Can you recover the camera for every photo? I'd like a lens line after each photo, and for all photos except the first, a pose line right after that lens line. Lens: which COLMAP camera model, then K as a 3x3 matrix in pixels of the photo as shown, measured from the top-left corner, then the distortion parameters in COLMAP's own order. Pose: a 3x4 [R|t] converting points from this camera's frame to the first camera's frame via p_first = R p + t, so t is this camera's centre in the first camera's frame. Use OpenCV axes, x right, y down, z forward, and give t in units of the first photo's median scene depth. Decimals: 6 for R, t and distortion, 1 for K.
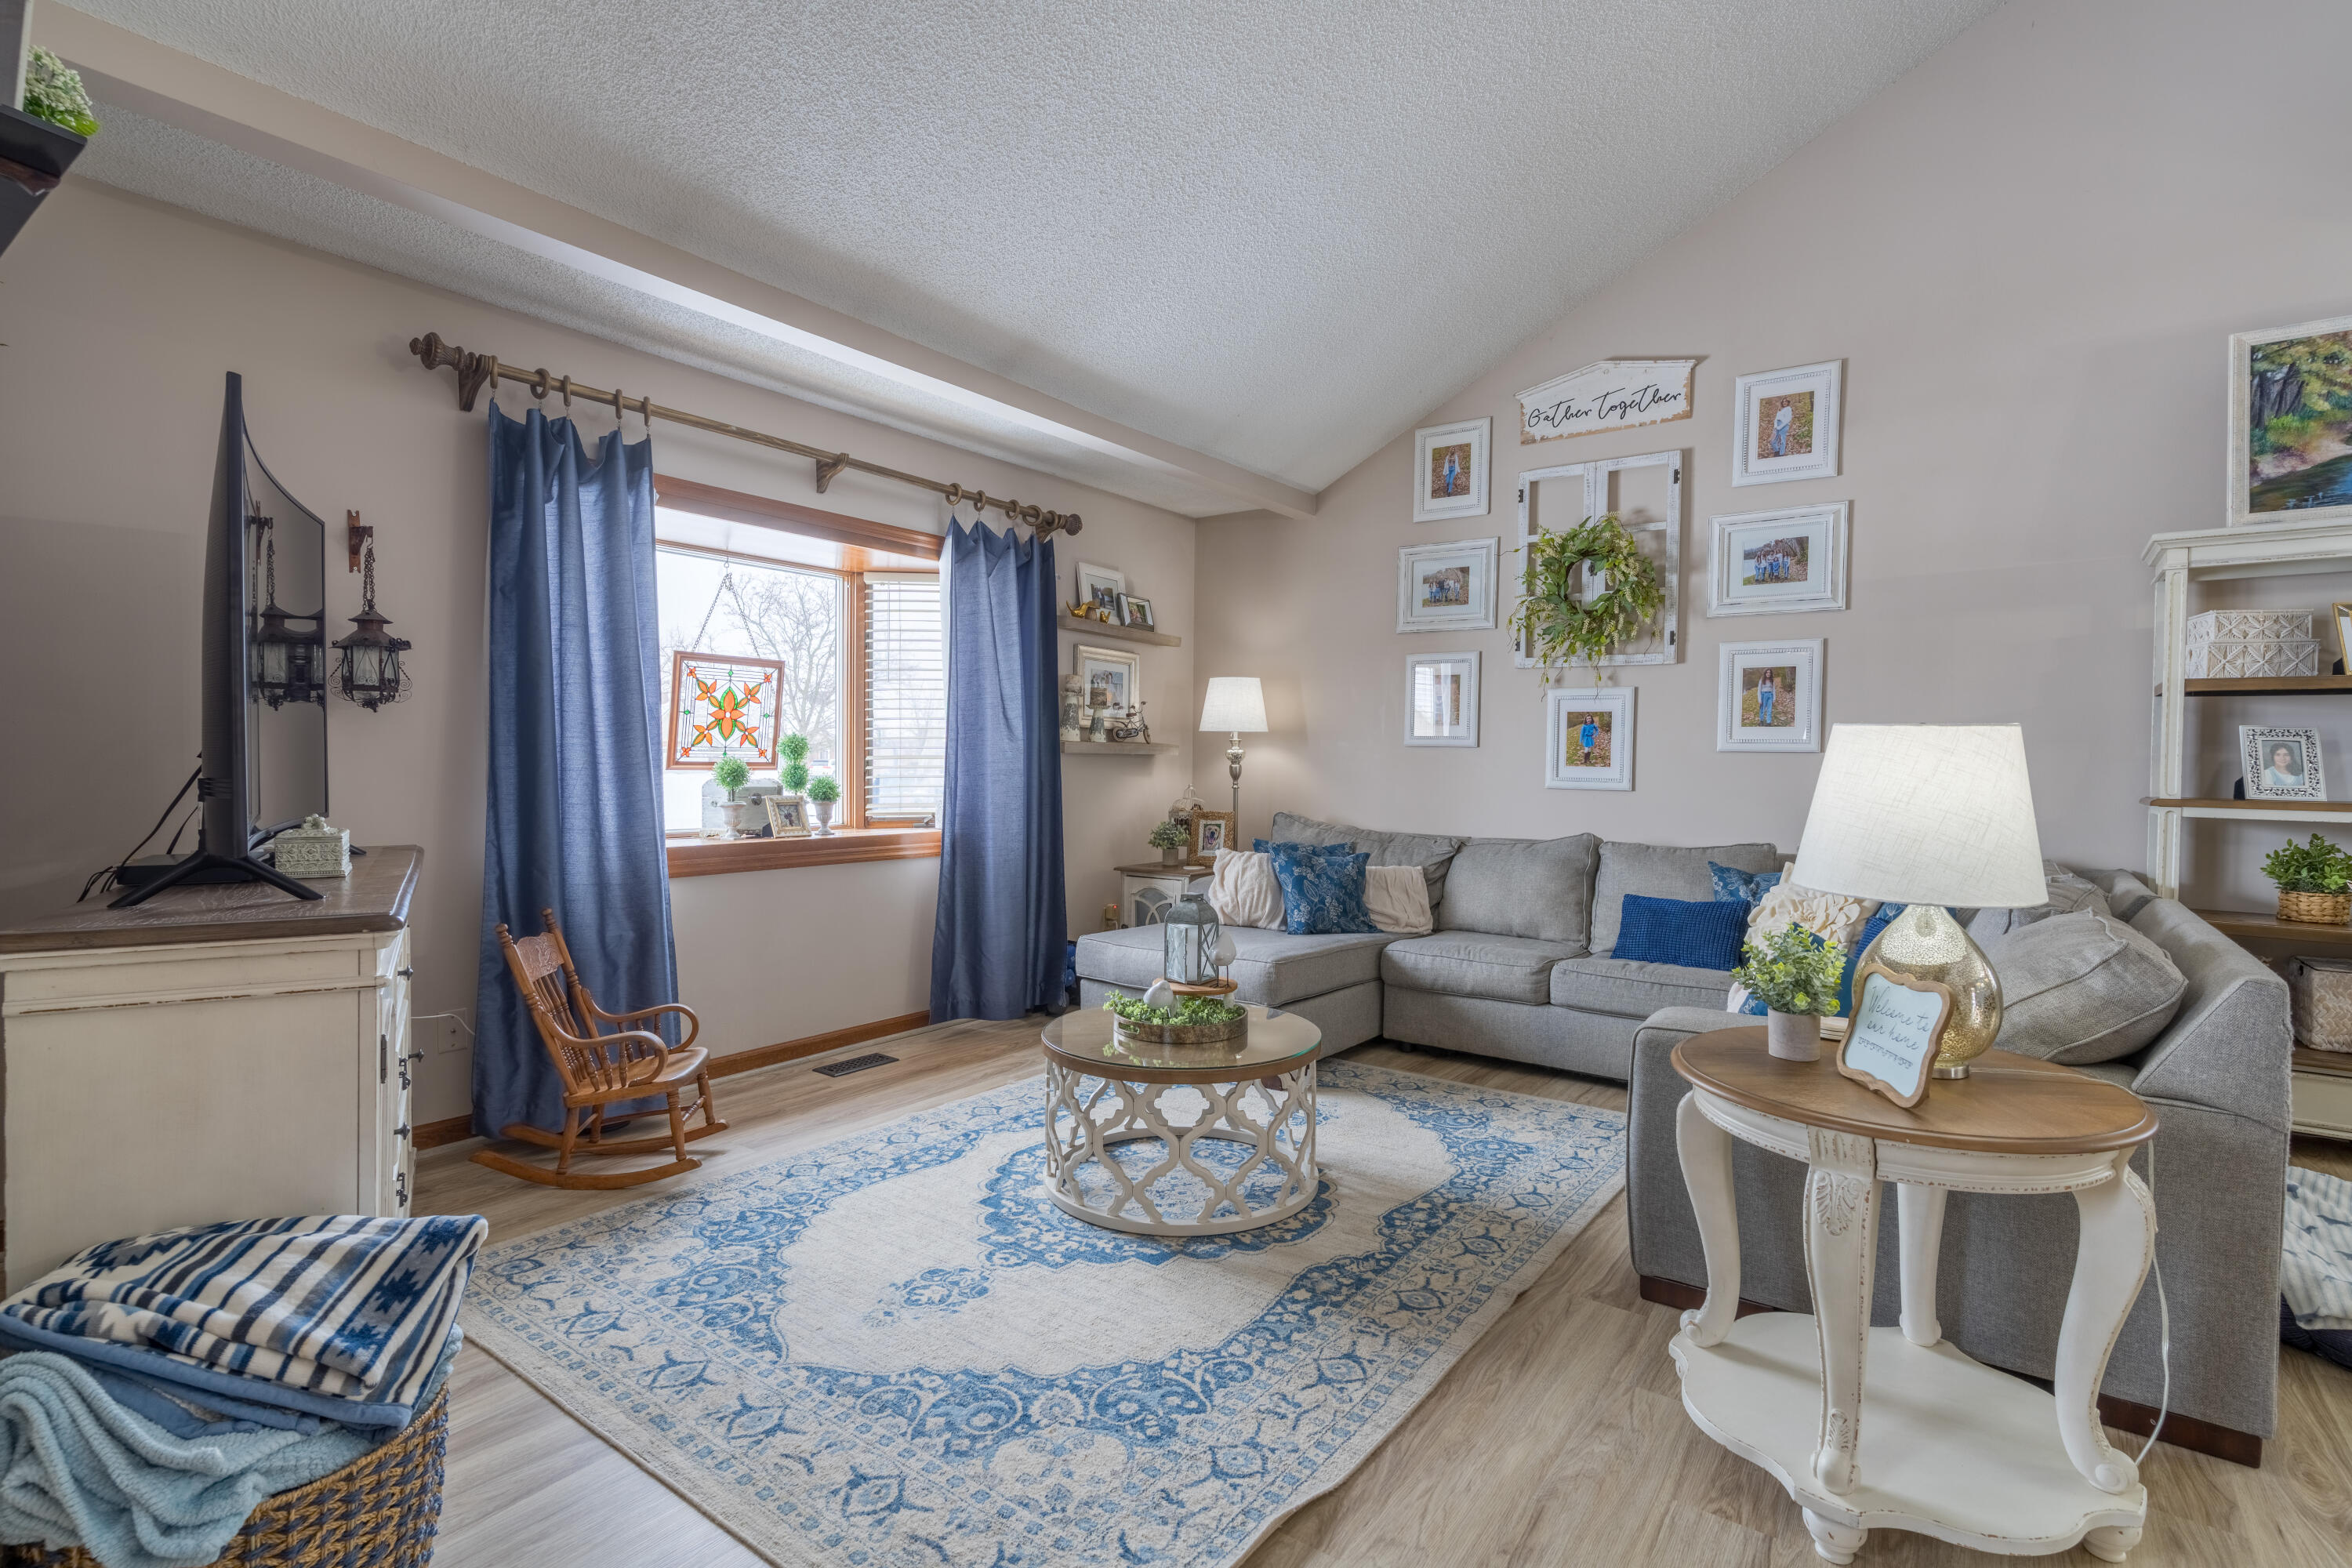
lens RADIAL K [[1110.1, 0, 1176.0], [0, 1110.1, 784.0], [0, 0, 1]] dist [0.003871, -0.001422]
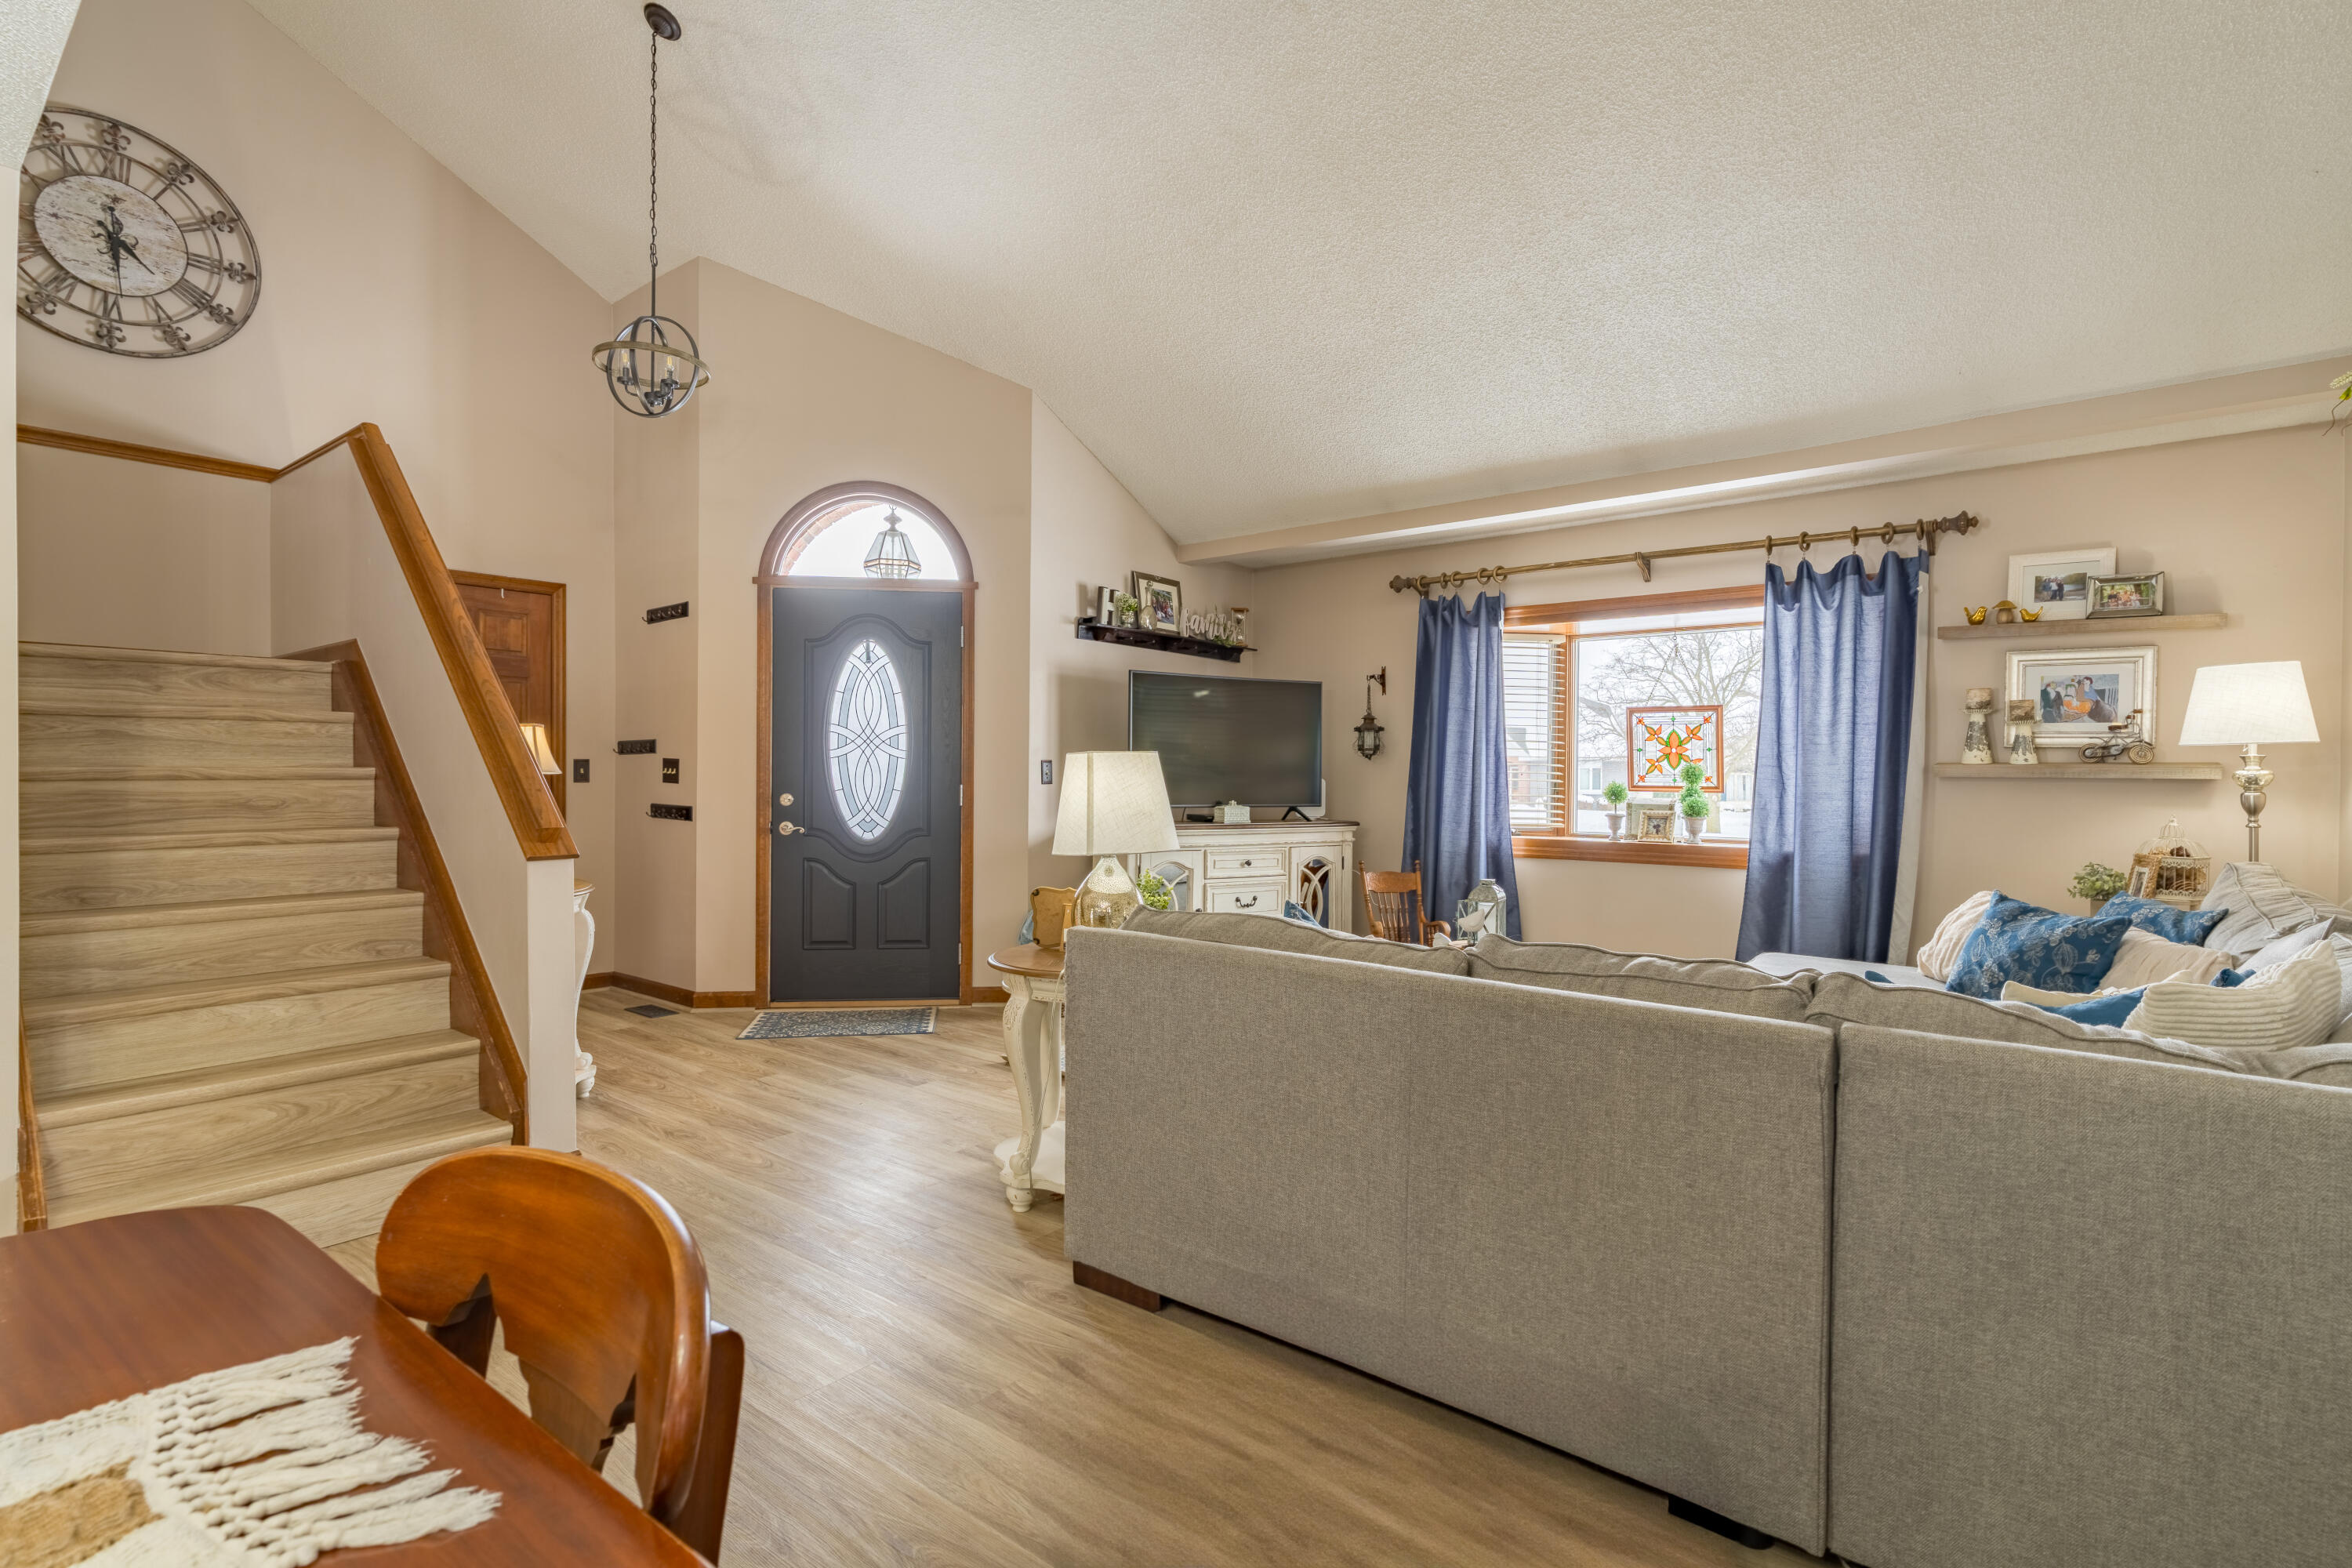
lens RADIAL K [[1110.1, 0, 1176.0], [0, 1110.1, 784.0], [0, 0, 1]] dist [0.003871, -0.001422]
pose [[-0.040628, -0.001769, -0.999173, 0.959445], [-0.028506, 0.999593, -0.000611, -0.004272], [0.998768, 0.028457, -0.040662, 0.466846]]
